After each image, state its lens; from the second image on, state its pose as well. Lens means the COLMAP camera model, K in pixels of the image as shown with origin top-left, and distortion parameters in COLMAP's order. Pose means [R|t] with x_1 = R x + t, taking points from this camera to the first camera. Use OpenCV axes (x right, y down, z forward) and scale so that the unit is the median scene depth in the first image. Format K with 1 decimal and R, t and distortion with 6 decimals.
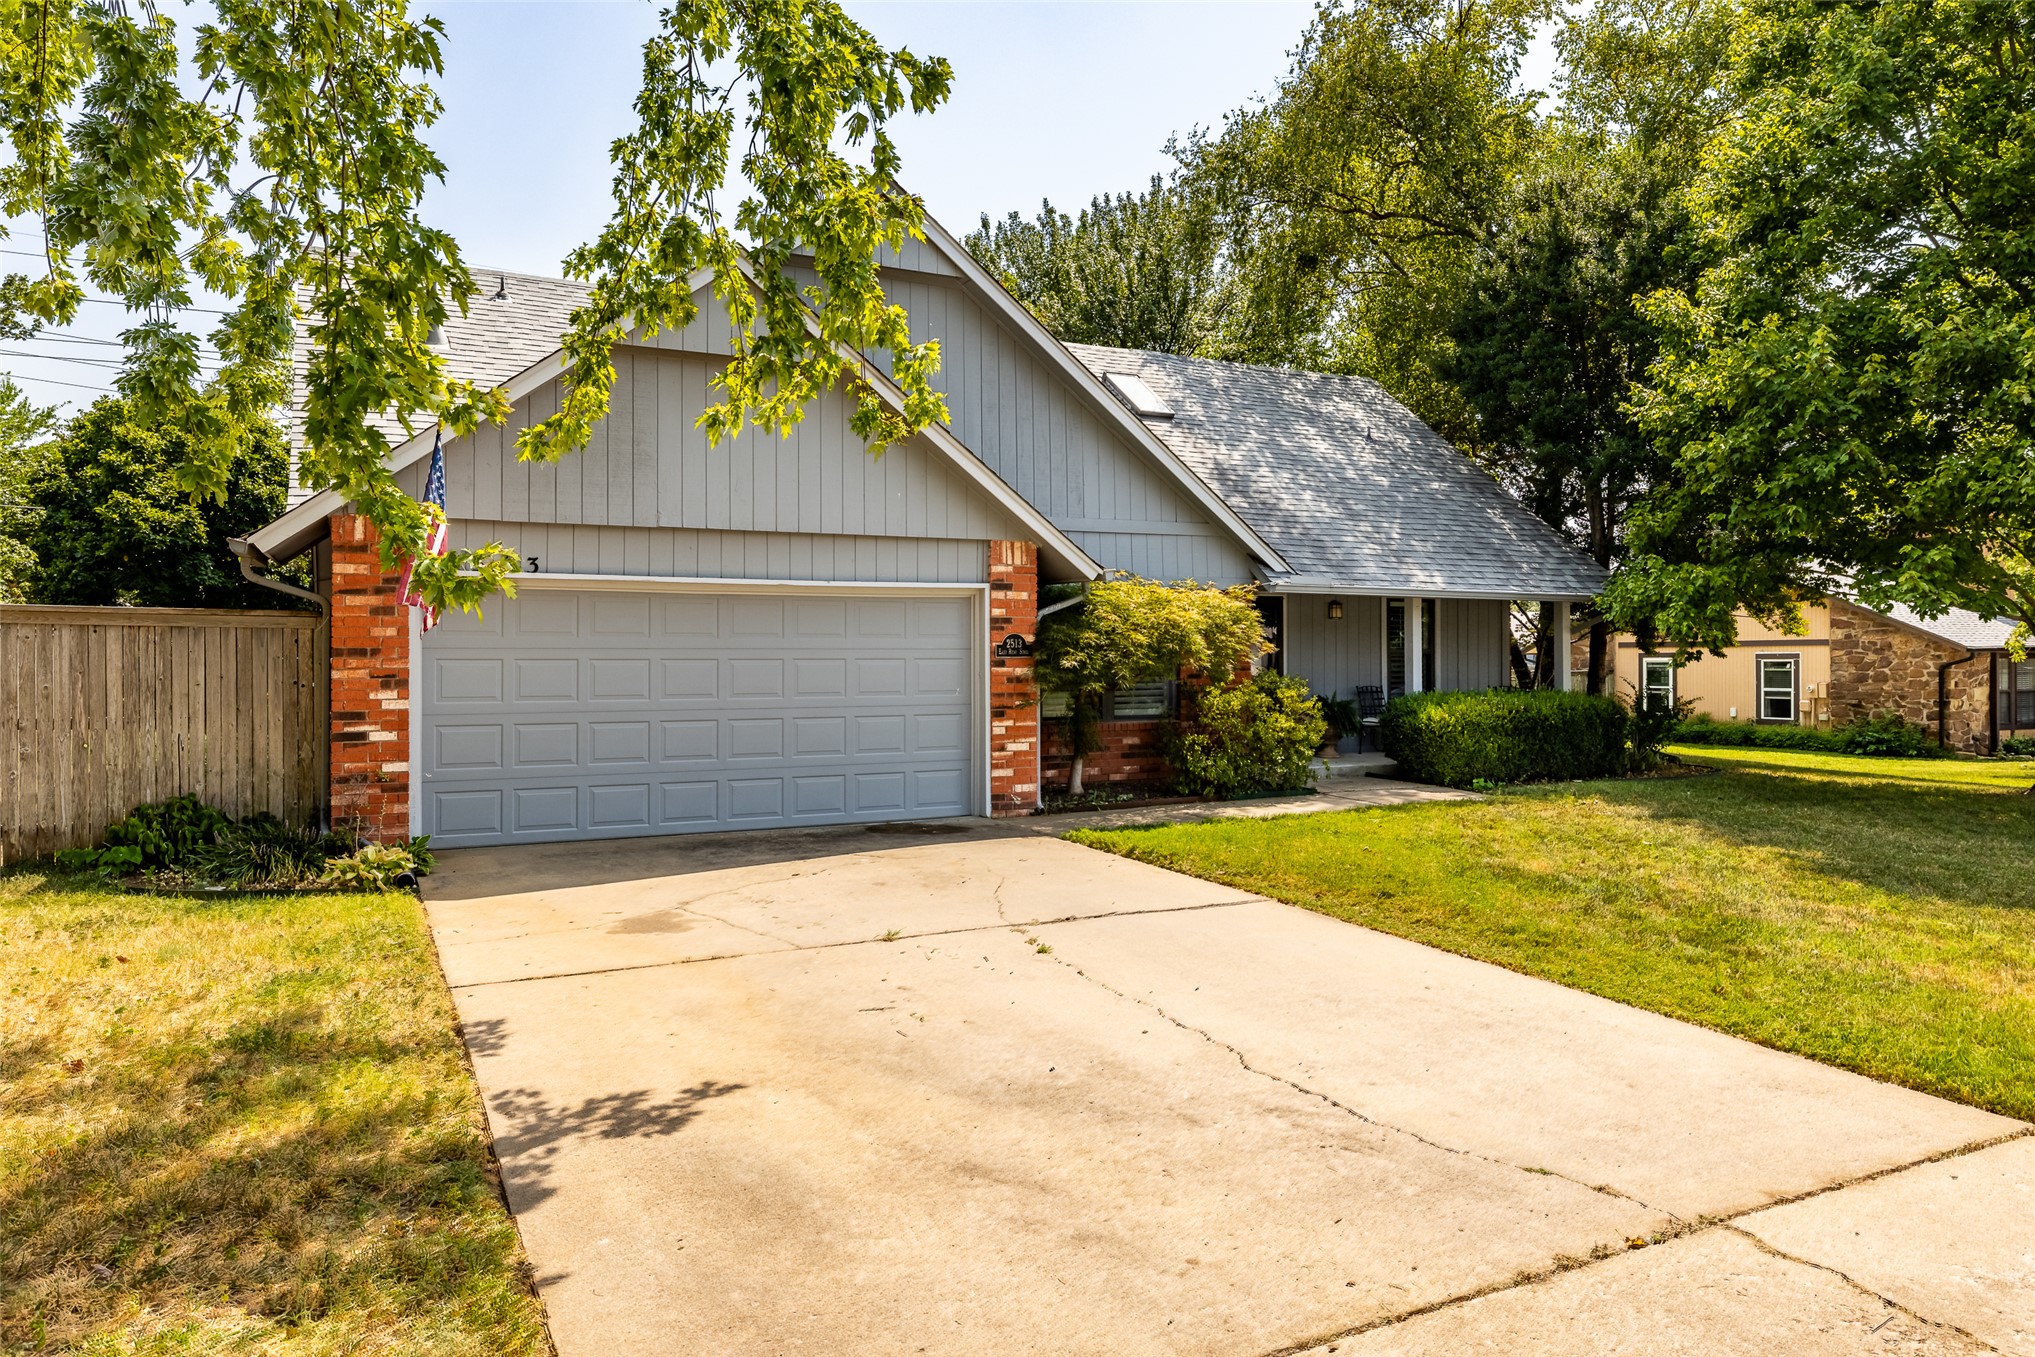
lens RADIAL K [[1319.7, 0, 1020.3], [0, 1319.7, 657.1], [0, 0, 1]] dist [0.001004, 0.000318]
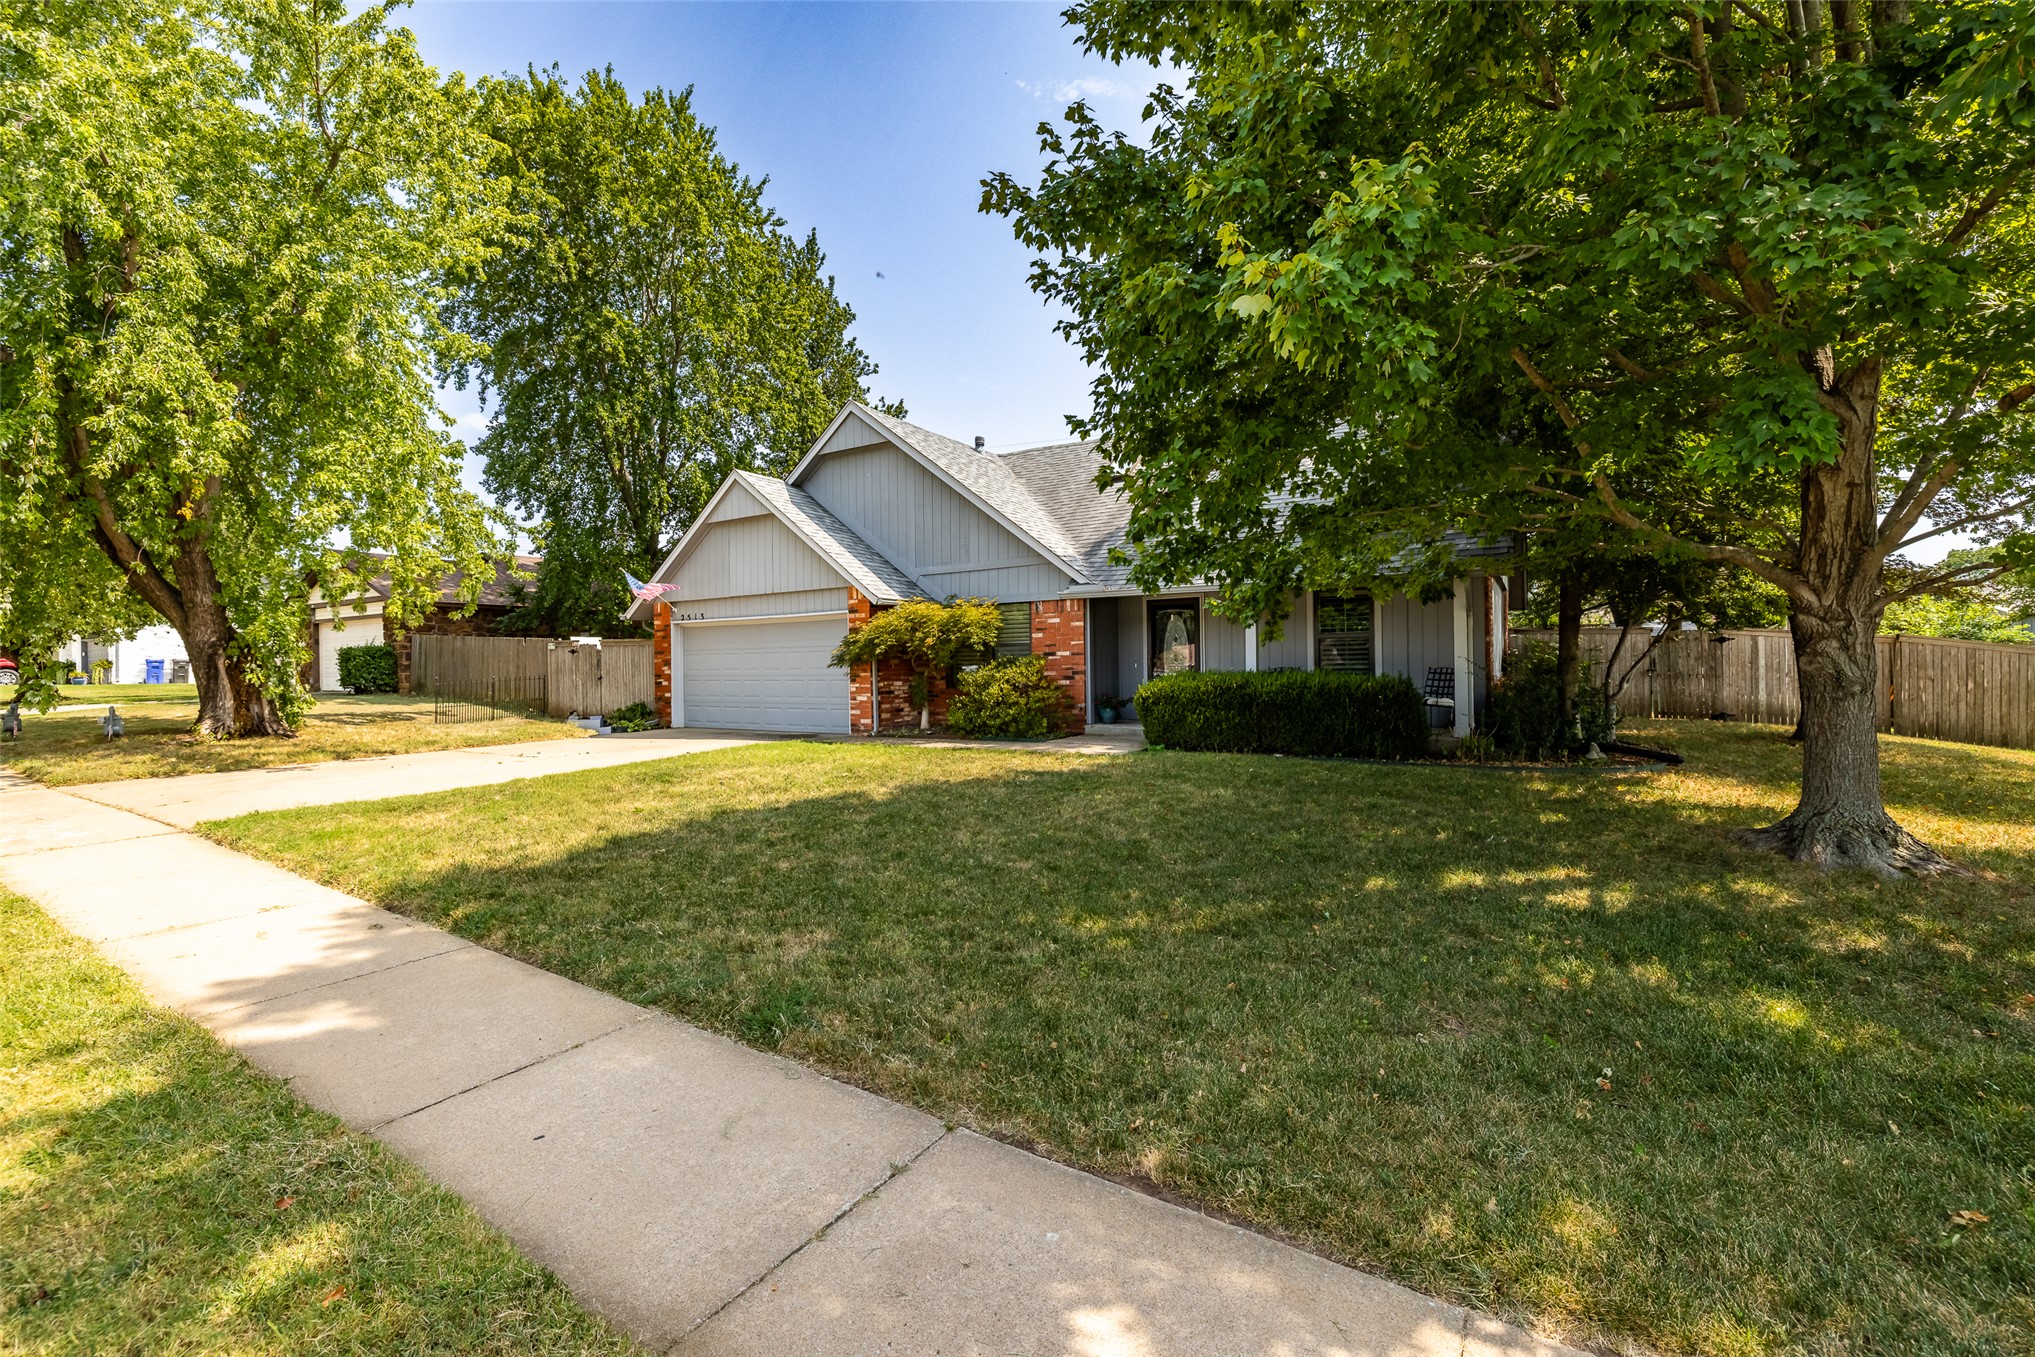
lens RADIAL K [[842.9, 0, 1018.4], [0, 842.9, 664.0], [0, 0, 1]] dist [-0.000653, 0.000037]
pose [[0.512942, -0.004884, -0.858409, 1.335474], [0.013071, 0.999912, 0.002122, 0.024917], [0.858324, -0.012308, 0.512961, 0.705916]]
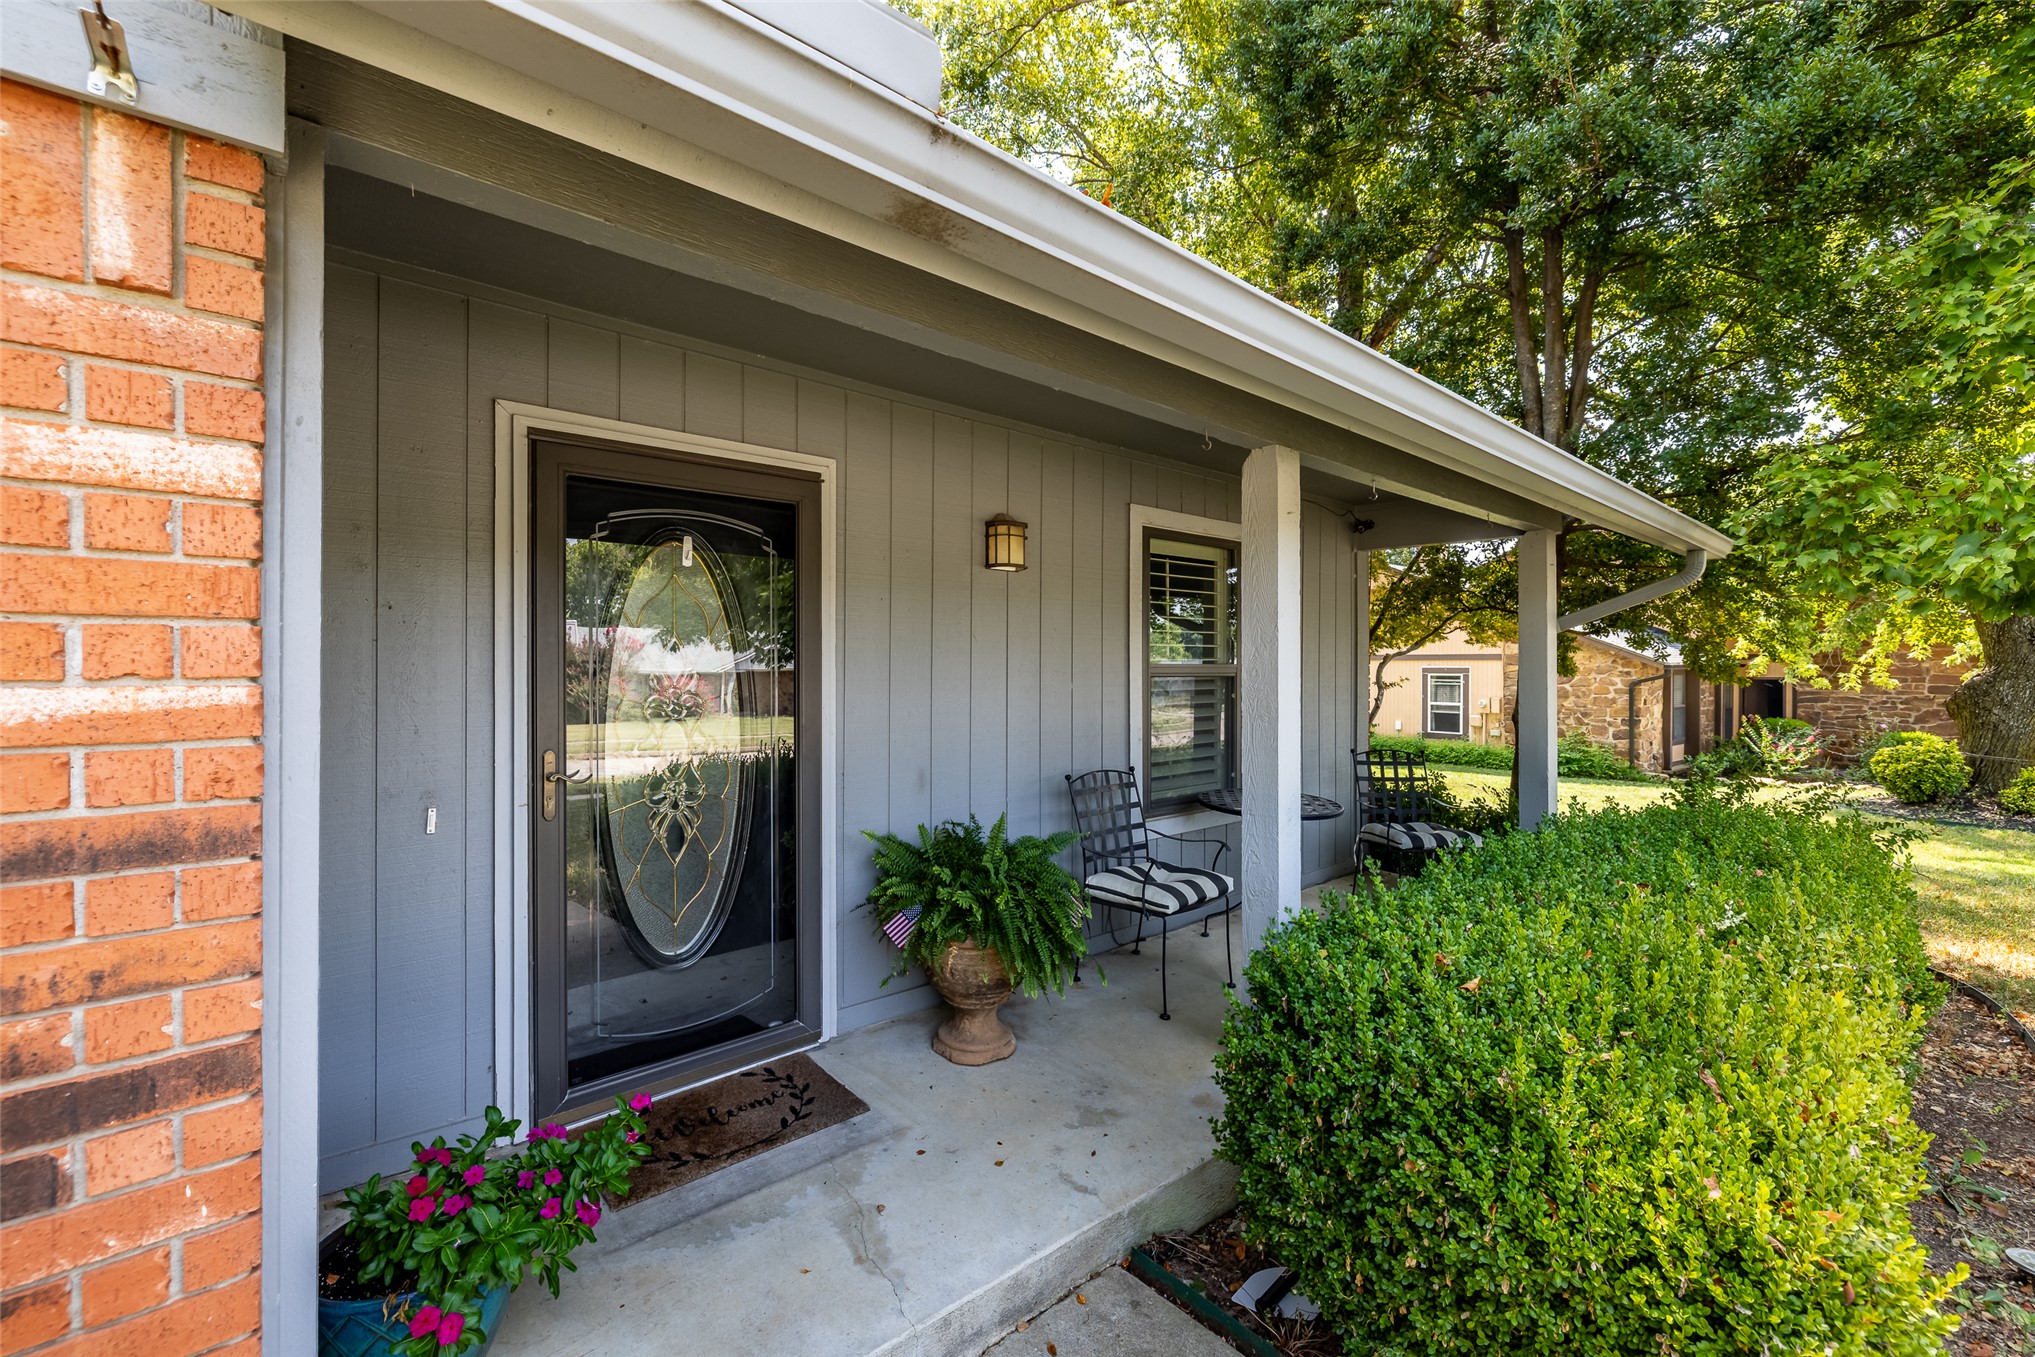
lens RADIAL K [[842.9, 0, 1018.4], [0, 842.9, 664.0], [0, 0, 1]] dist [-0.000653, 0.000037]
pose [[0.972681, 0.007063, 0.232037, 0.326088], [-0.007348, 0.999973, 0.000363, -0.010173], [-0.232028, -0.002058, 0.972707, 1.342322]]
